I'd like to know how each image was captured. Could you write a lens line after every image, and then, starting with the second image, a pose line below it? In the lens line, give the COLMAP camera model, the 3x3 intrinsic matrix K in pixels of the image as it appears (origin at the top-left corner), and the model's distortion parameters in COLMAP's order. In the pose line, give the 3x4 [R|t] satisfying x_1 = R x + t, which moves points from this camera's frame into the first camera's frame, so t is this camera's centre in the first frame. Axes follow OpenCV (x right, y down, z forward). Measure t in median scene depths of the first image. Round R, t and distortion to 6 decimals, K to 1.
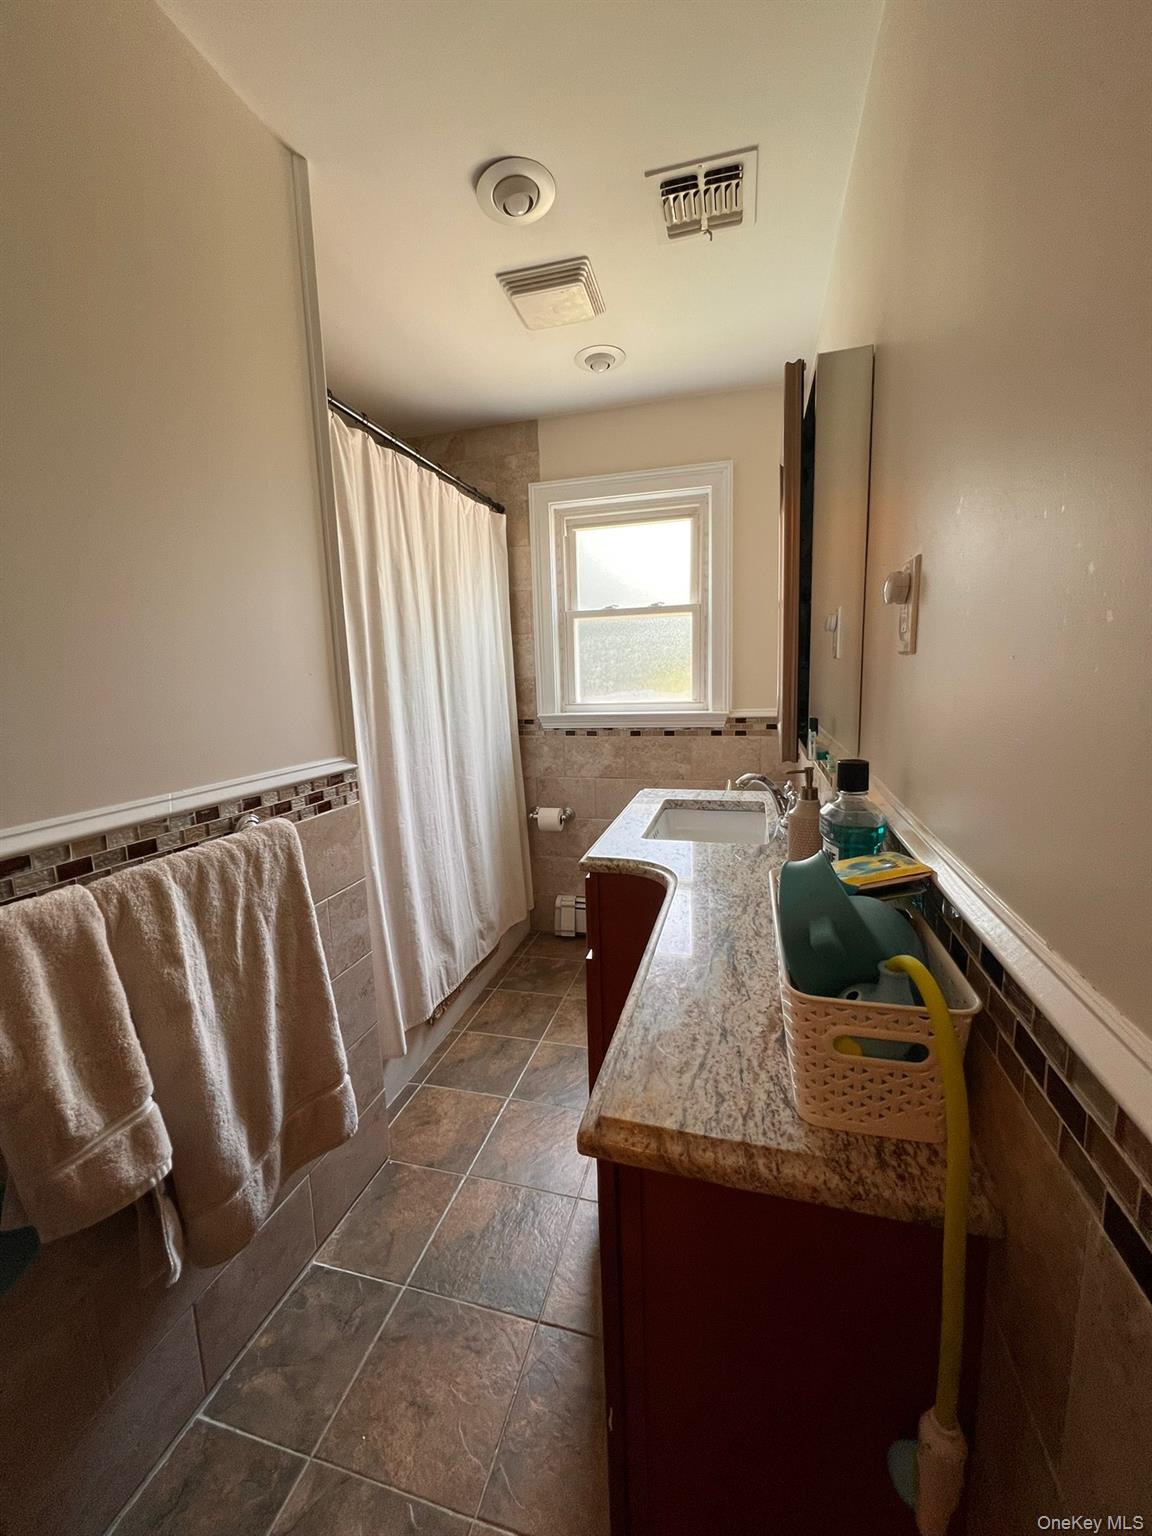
lens RADIAL K [[612.5, 0, 577.4], [0, 612.5, 770.5], [0, 0, 1]] dist [-0.002476, 0.000456]
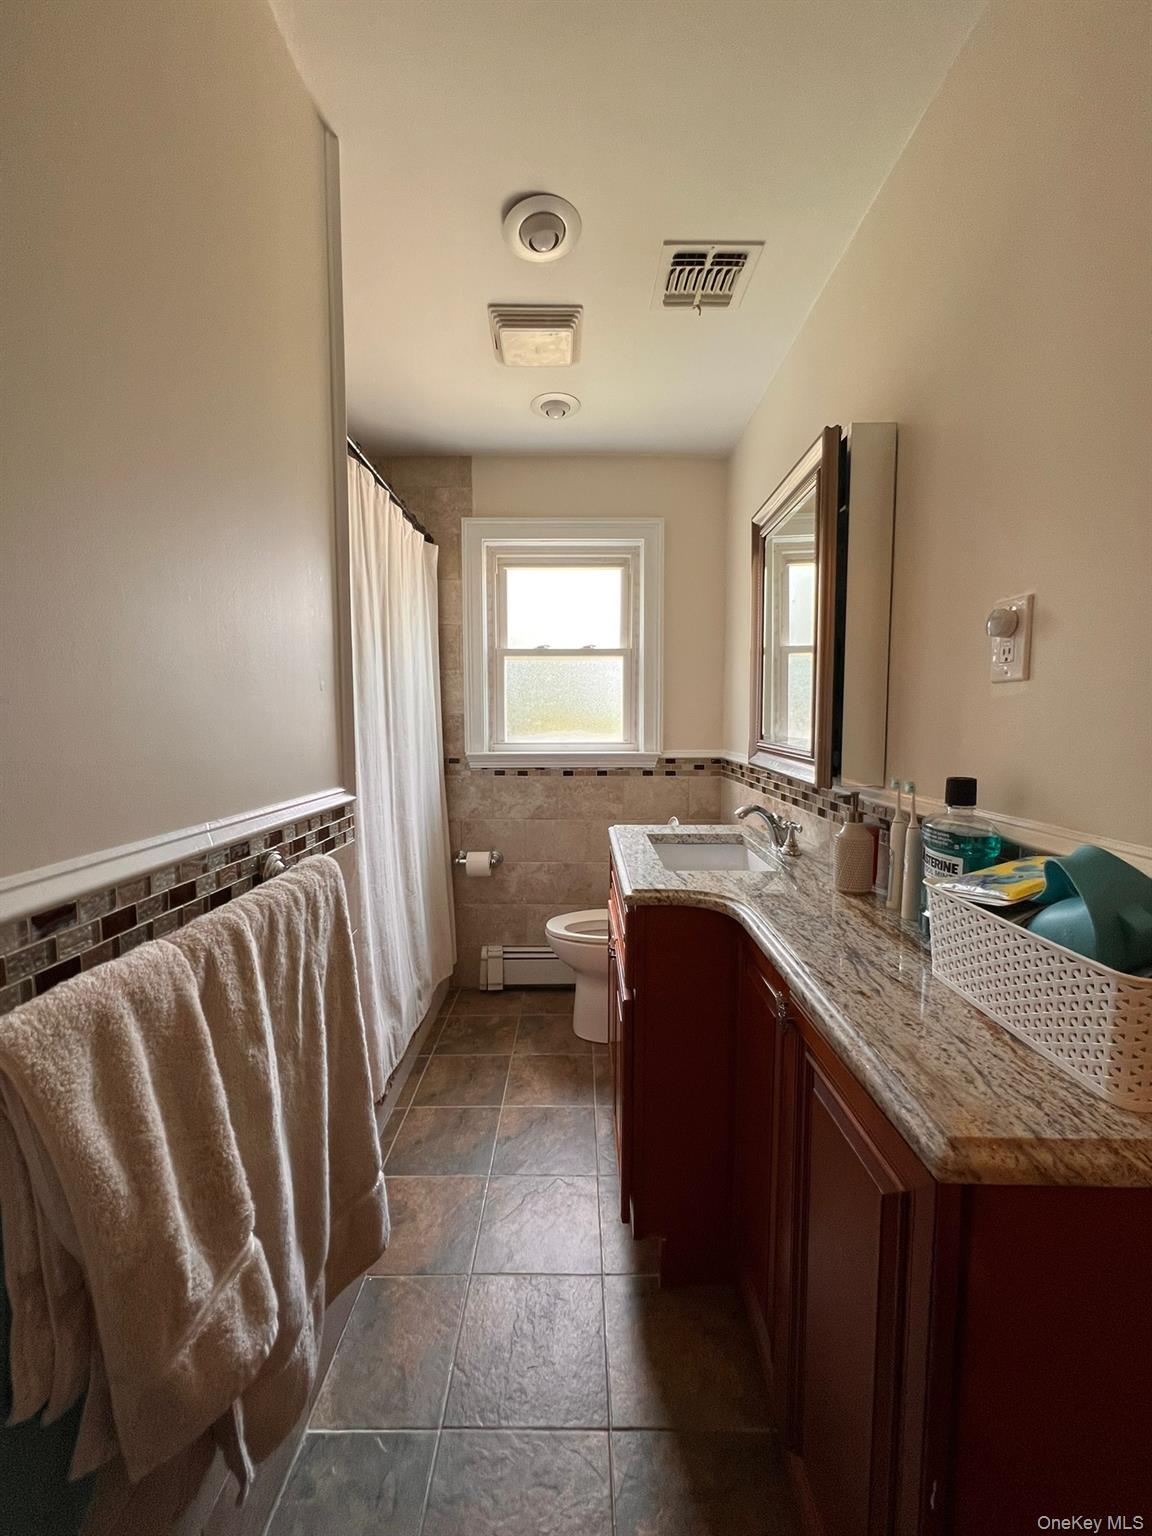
lens RADIAL K [[612.5, 0, 578.7], [0, 612.5, 770.4], [0, 0, 1]] dist [-0.002476, 0.000456]
pose [[0.963293, 0.006725, 0.268369, -0.290717], [0.015604, 0.996593, -0.080982, 0.028459], [-0.267999, 0.082197, 0.959906, 0.080983]]
